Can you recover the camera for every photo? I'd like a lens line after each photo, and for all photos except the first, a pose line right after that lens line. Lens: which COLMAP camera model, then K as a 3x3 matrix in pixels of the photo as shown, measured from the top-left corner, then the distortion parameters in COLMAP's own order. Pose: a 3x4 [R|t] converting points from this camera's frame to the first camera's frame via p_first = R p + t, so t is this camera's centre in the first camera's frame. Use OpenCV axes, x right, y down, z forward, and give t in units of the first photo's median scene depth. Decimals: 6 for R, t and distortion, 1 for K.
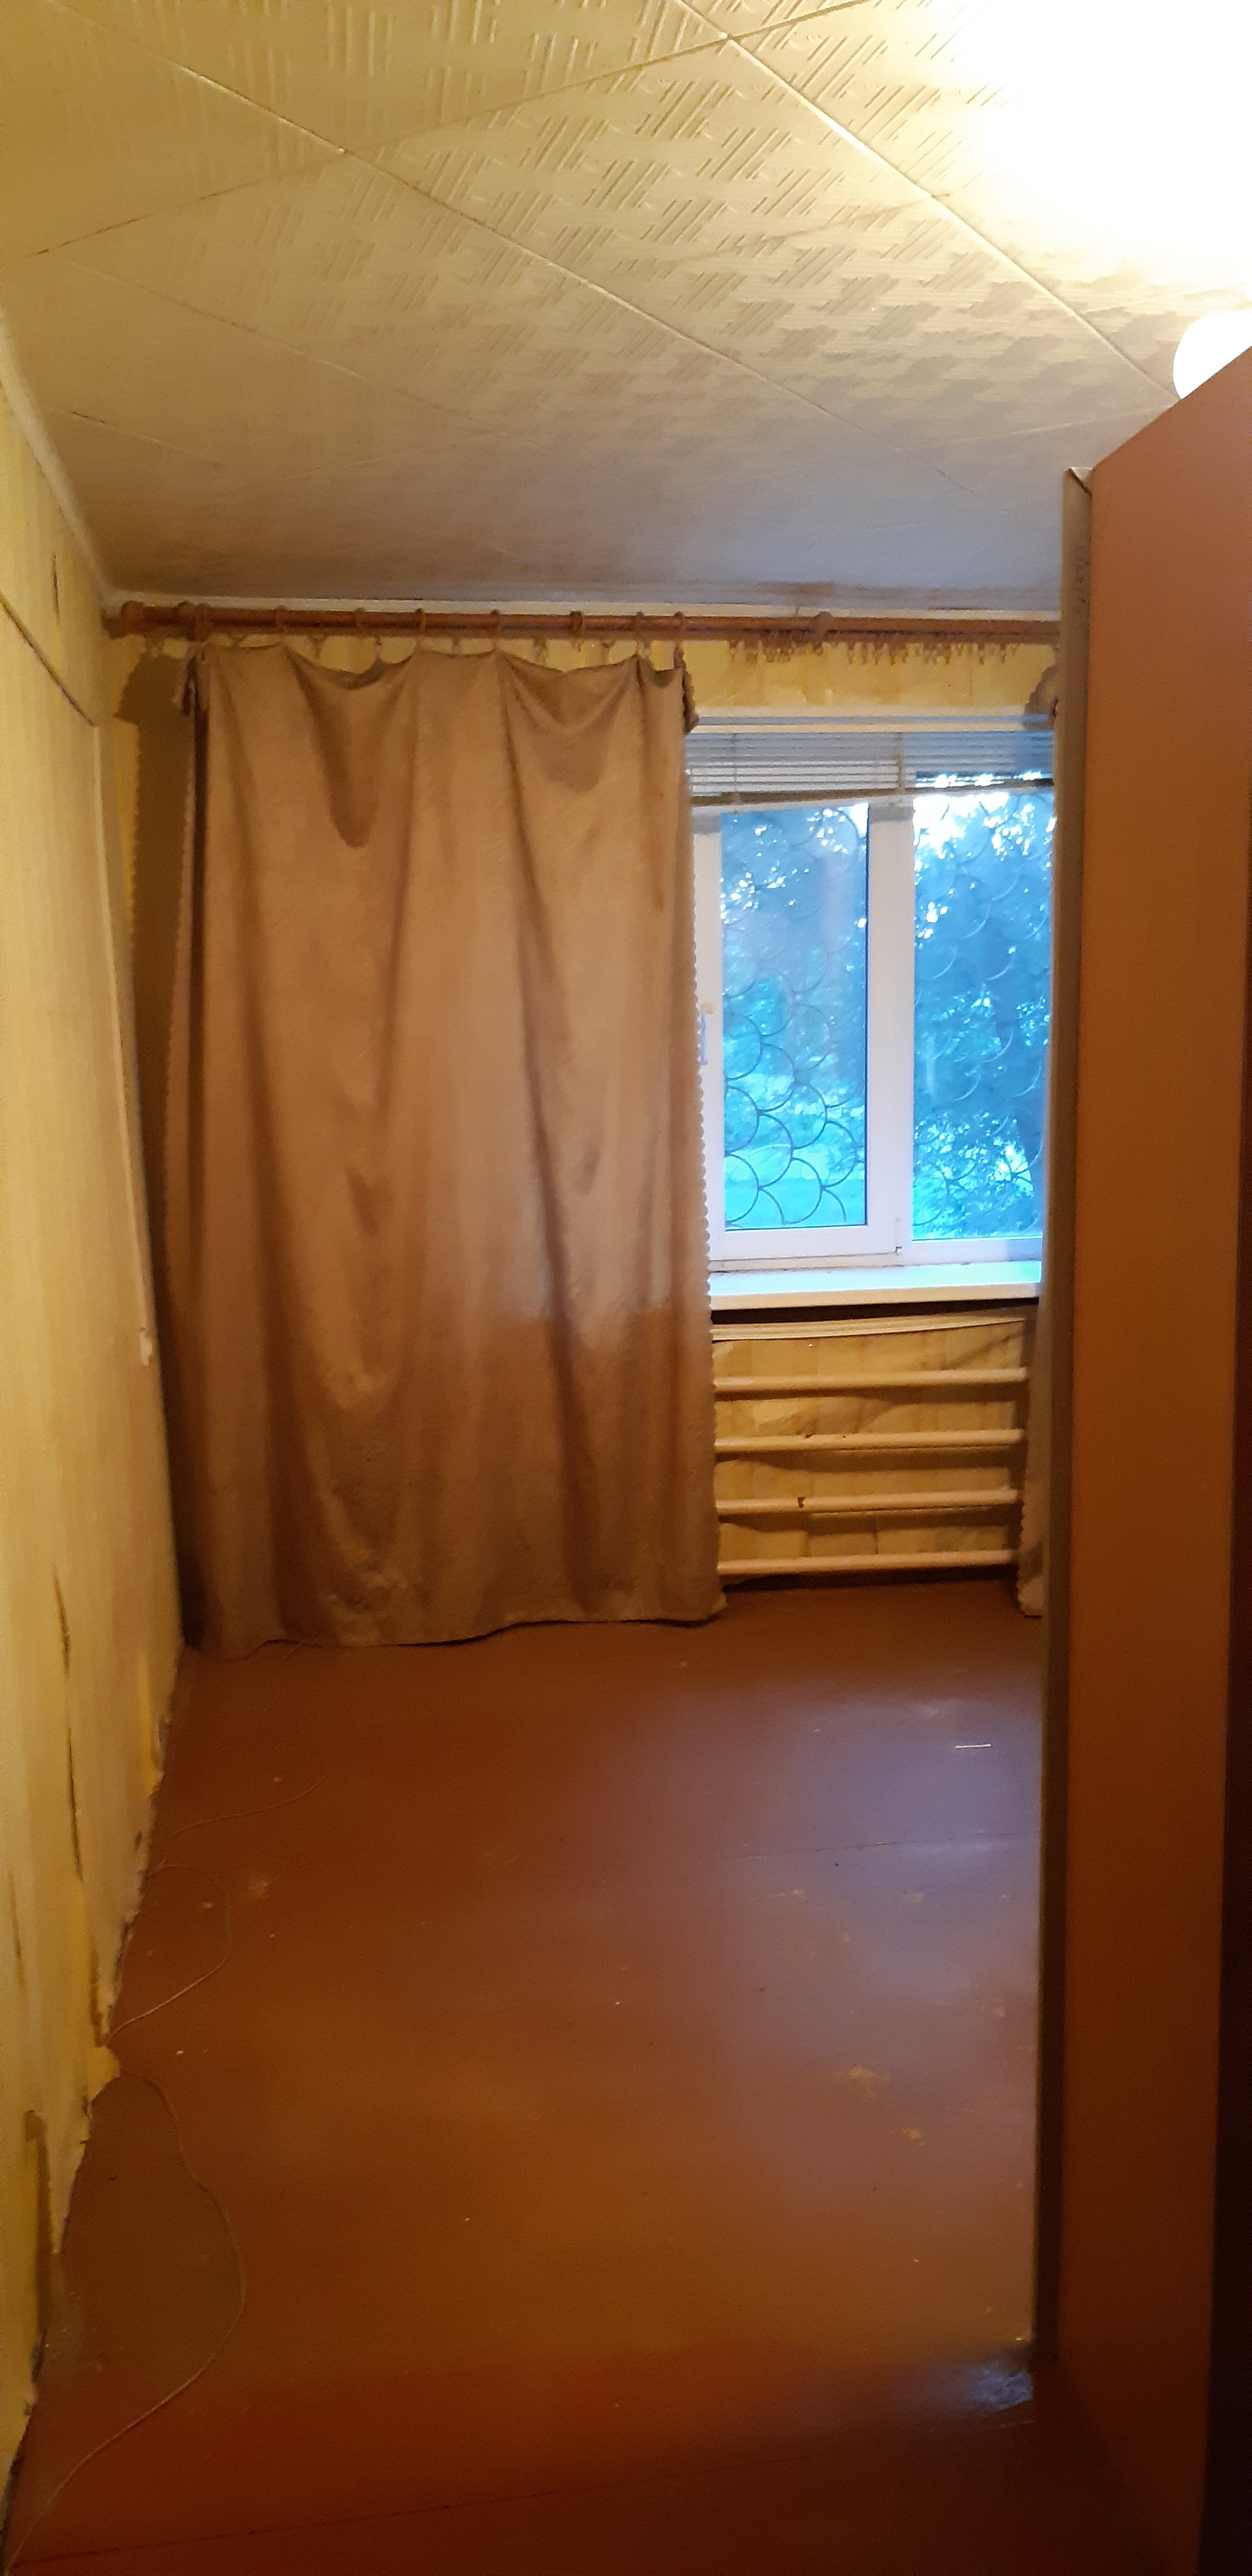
lens RADIAL K [[2013.0, 0, 625.7], [0, 2013.0, 1295.0], [0, 0, 1]] dist [0.091413, -0.189206]
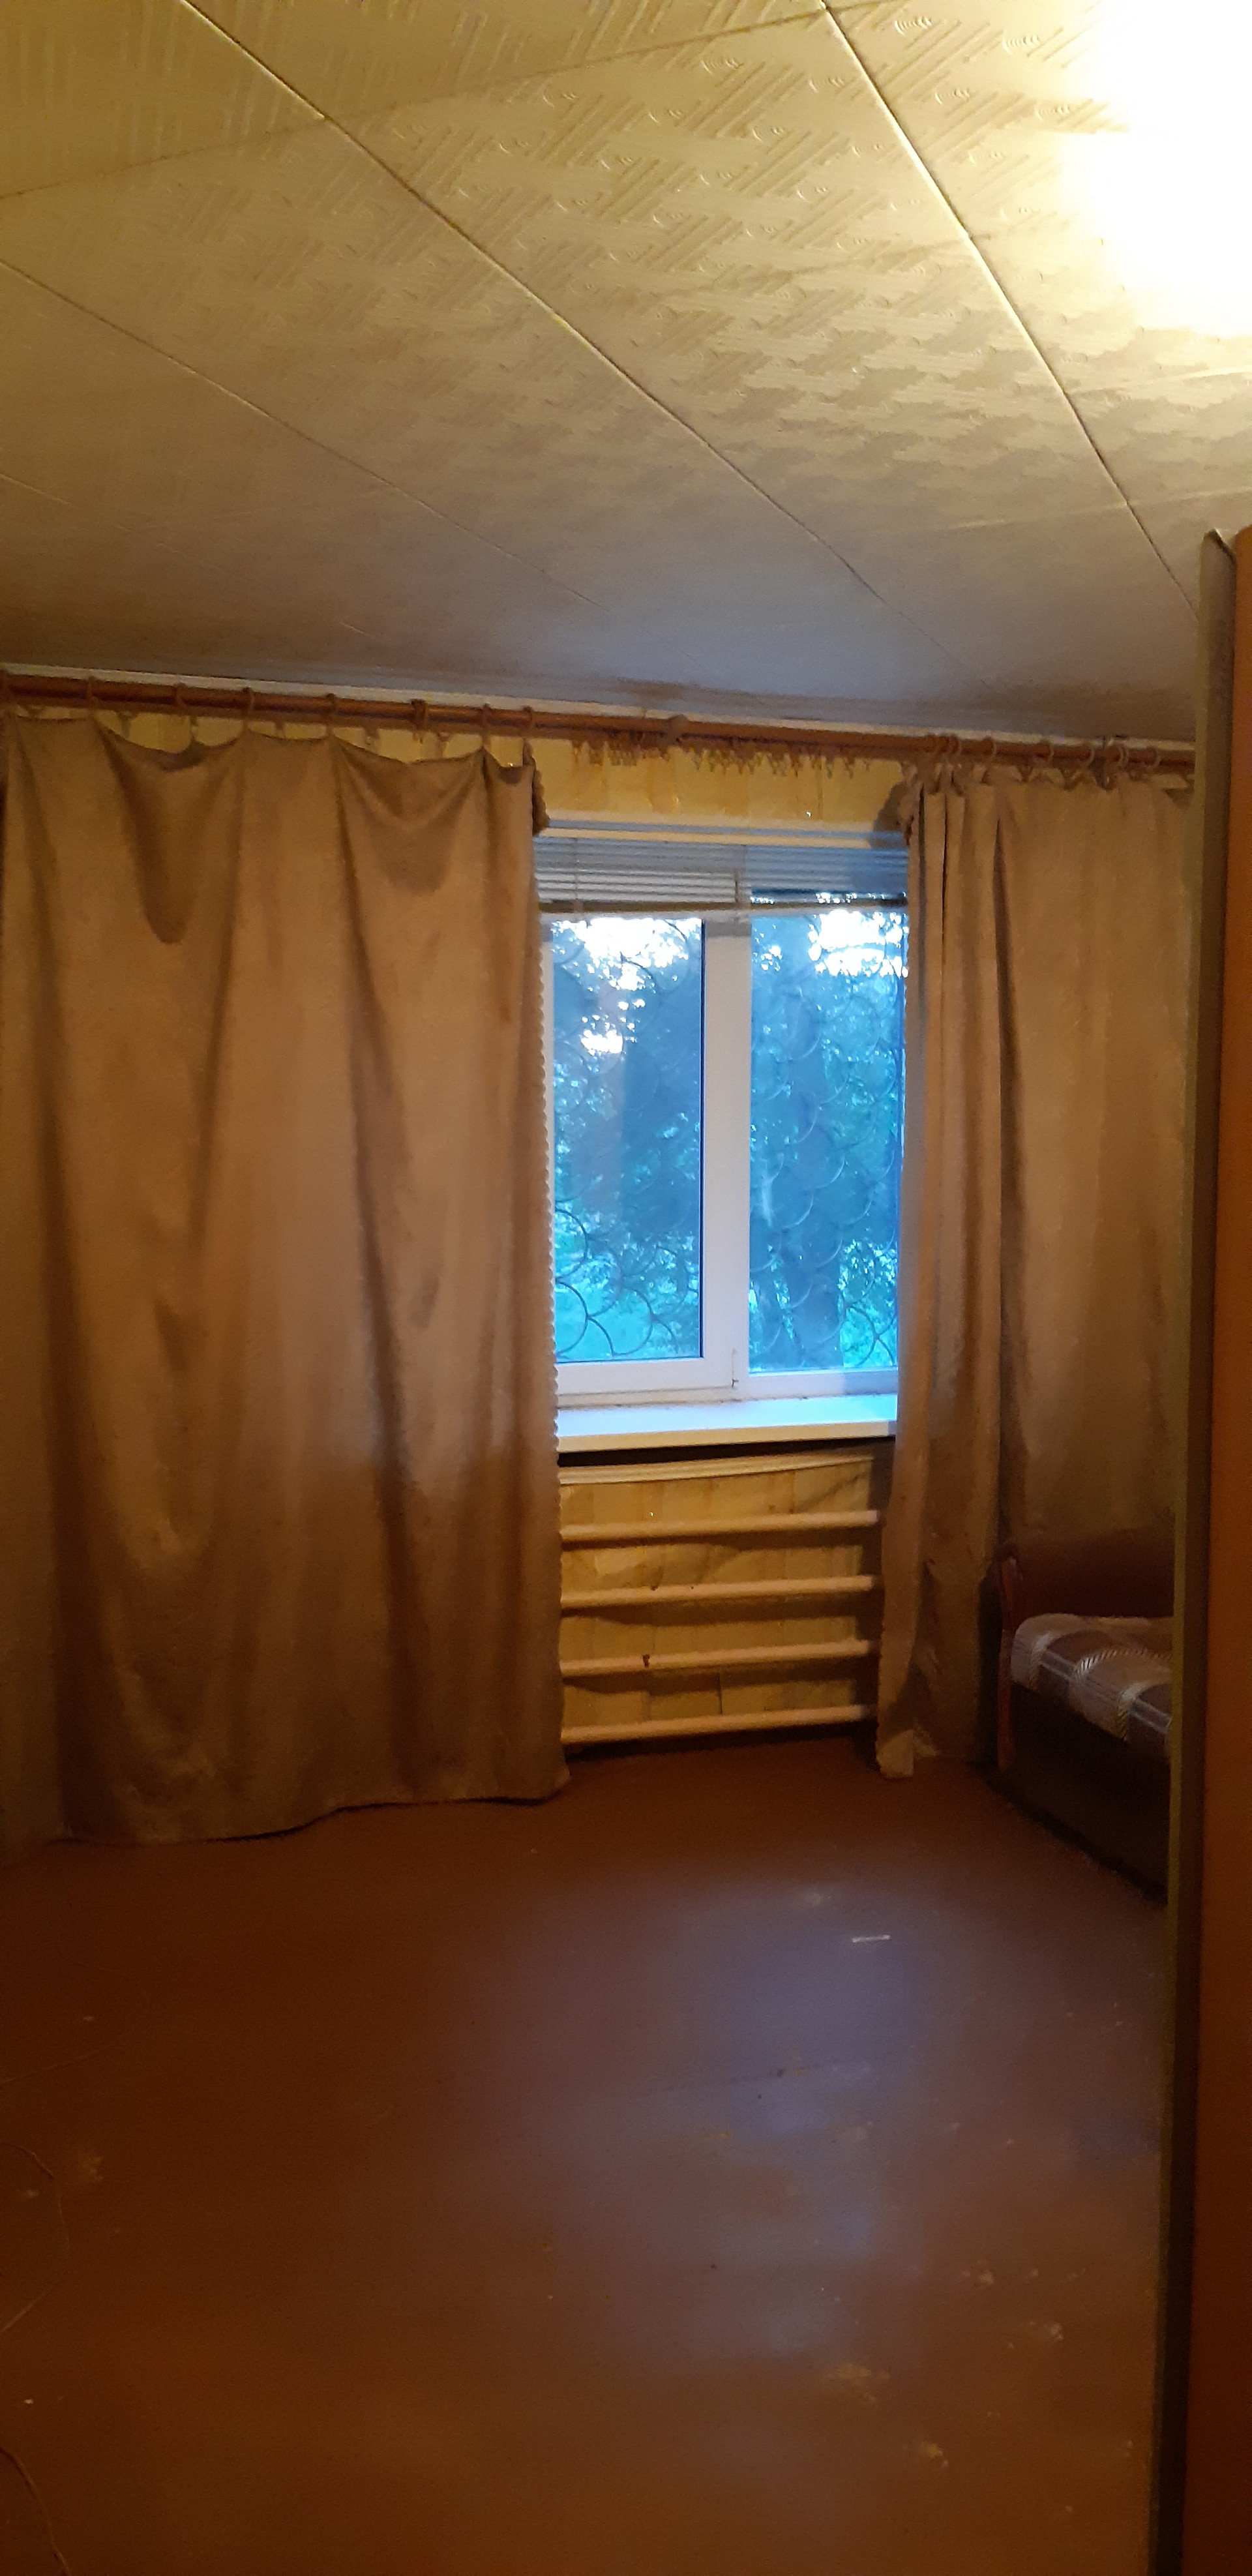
lens RADIAL K [[2002.0, 0, 626.0], [0, 2002.0, 1288.0], [0, 0, 1]] dist [0.094785, -0.172458]
pose [[0.986934, 0.003057, 0.161095, -0.075244], [0.006369, 0.998298, -0.057964, -0.015224], [-0.160998, 0.058233, 0.985235, 0.092351]]
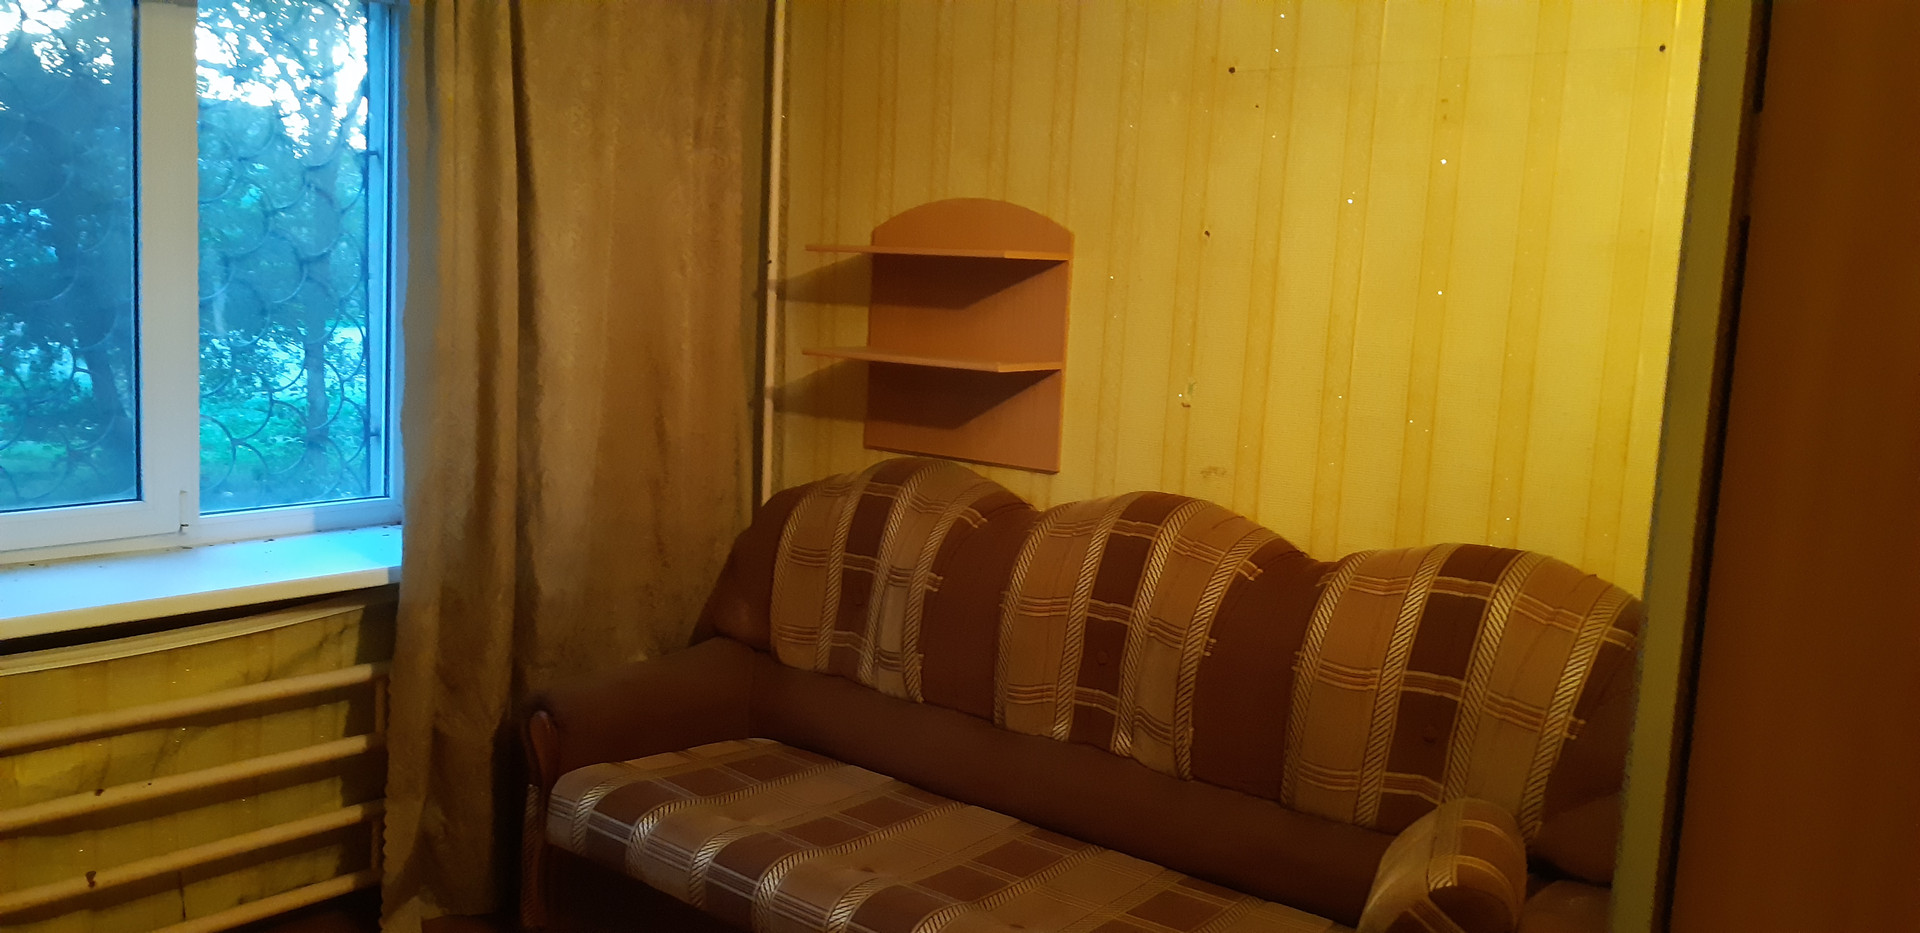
lens RADIAL K [[1492.2, 0, 960.0], [0, 1492.2, 466.5], [0, 0, 1]] dist [0.094785, -0.172458]
pose [[0.714916, -0.034348, 0.698366, -0.075079], [0.024208, 0.999410, 0.024372, -0.062903], [-0.698791, -0.000518, 0.715326, 0.391270]]
